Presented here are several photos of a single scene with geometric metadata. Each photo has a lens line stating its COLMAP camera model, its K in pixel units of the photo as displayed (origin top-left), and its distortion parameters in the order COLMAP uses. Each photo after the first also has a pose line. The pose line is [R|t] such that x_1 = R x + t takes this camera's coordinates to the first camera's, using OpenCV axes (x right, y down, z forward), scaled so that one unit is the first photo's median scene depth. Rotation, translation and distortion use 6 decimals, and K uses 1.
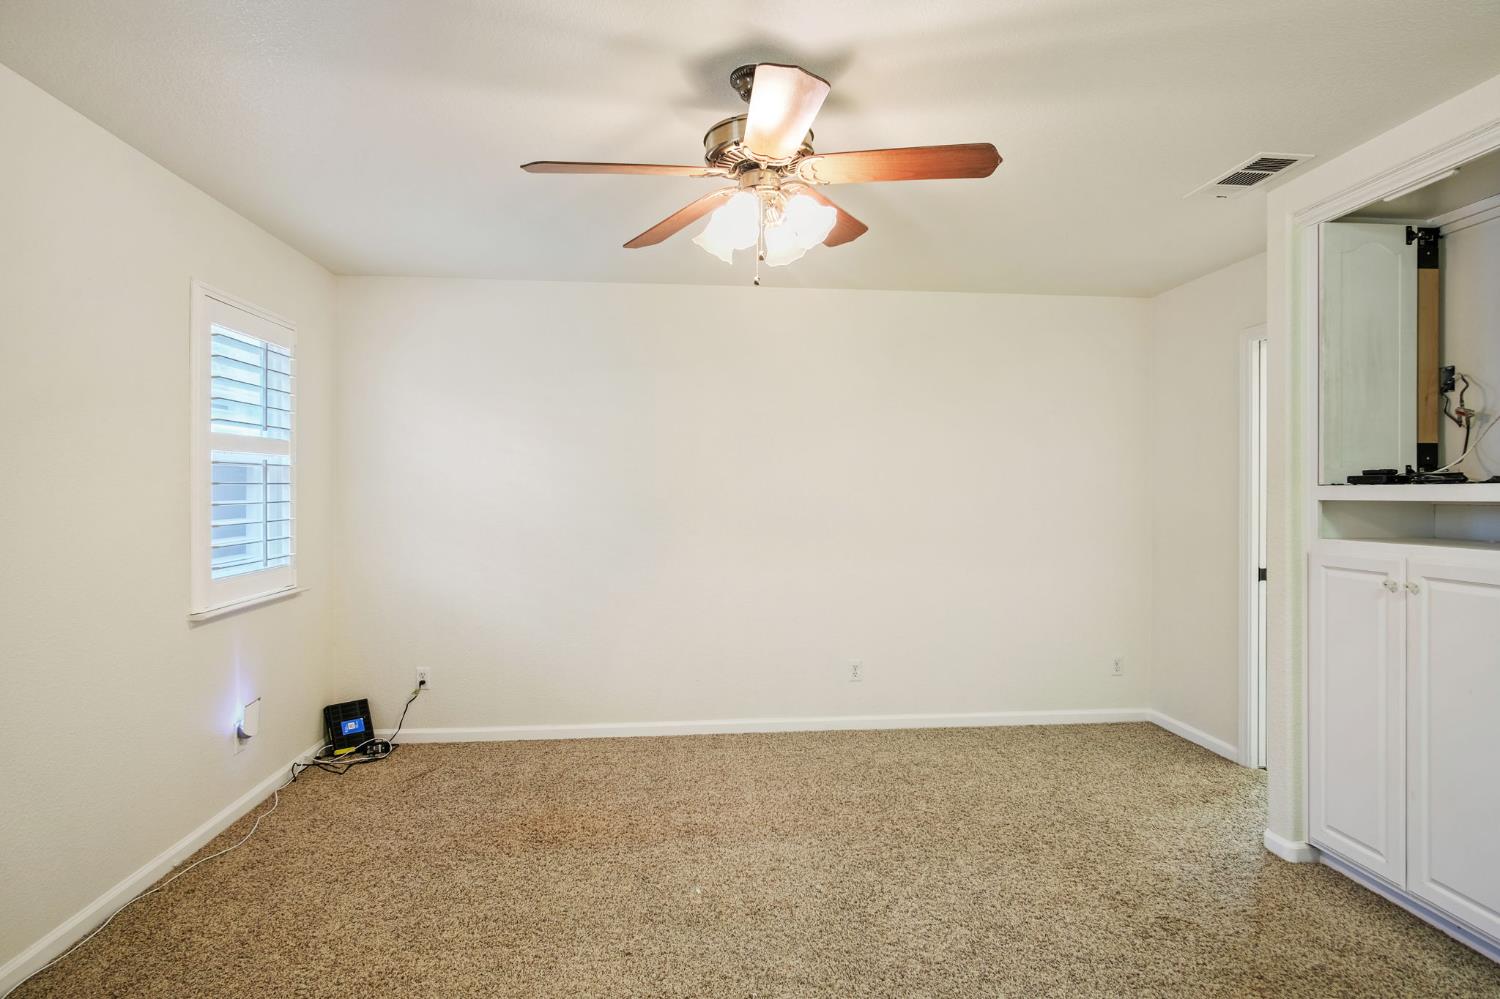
lens RADIAL K [[805.2, 0, 753.6], [0, 805.2, 503.8], [0, 0, 1]] dist [-0.039656, 0.014833]
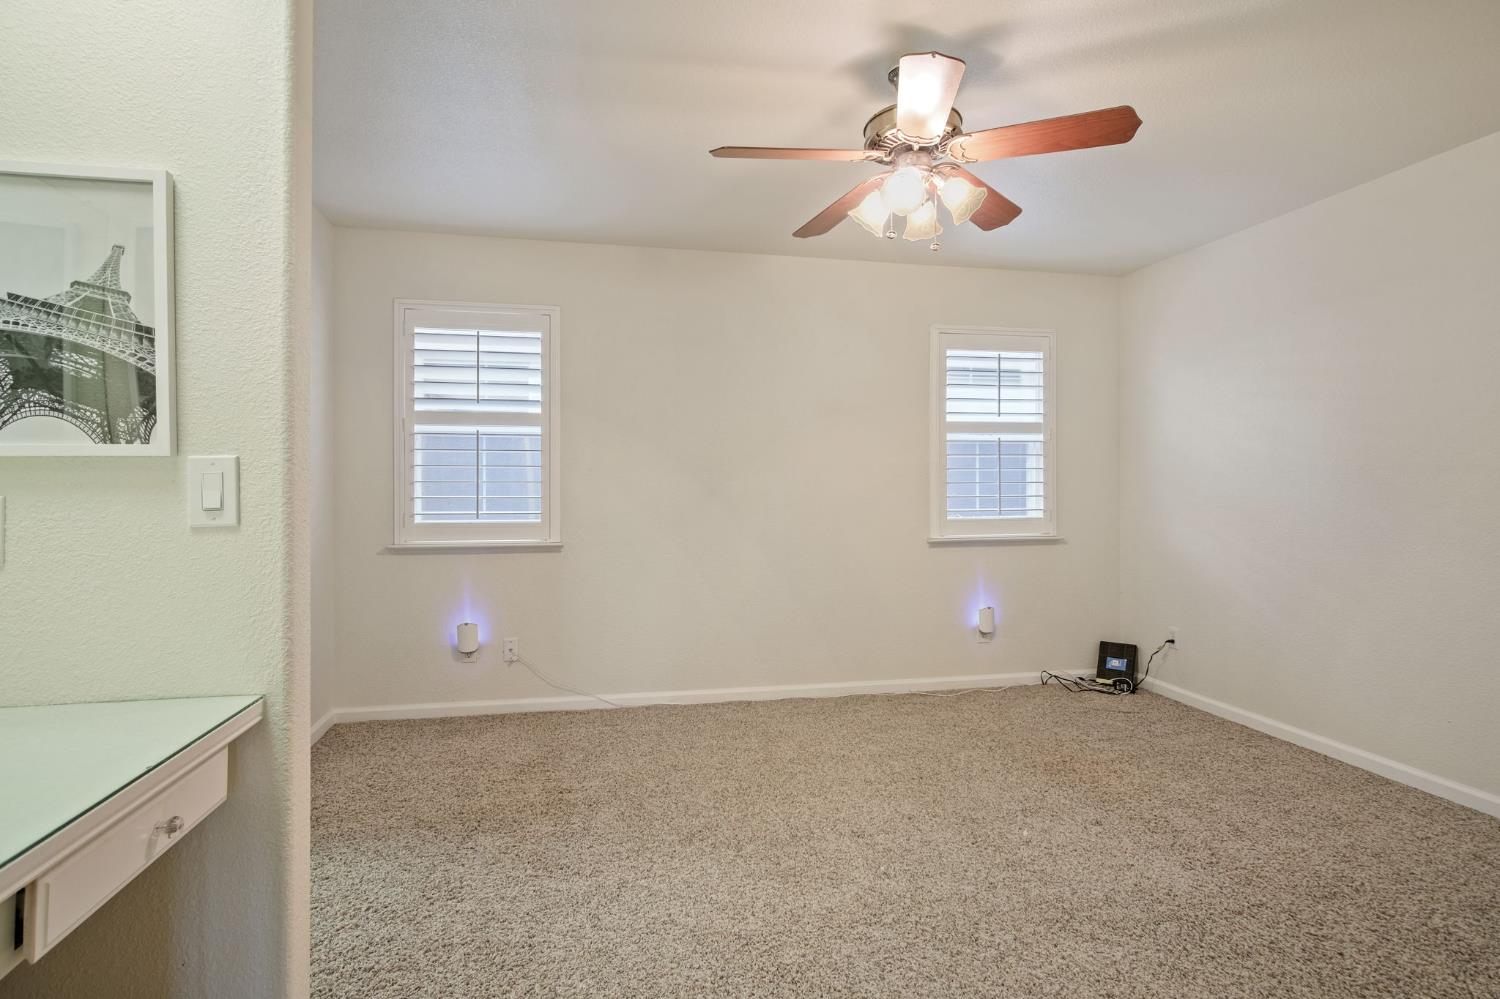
lens RADIAL K [[805.2, 0, 753.6], [0, 805.2, 503.8], [0, 0, 1]] dist [-0.039656, 0.014833]
pose [[0.067525, 0.021295, -0.997490, 0.622893], [-0.009704, 0.999739, 0.020686, 0.028556], [0.997670, 0.008283, 0.067714, 0.399585]]
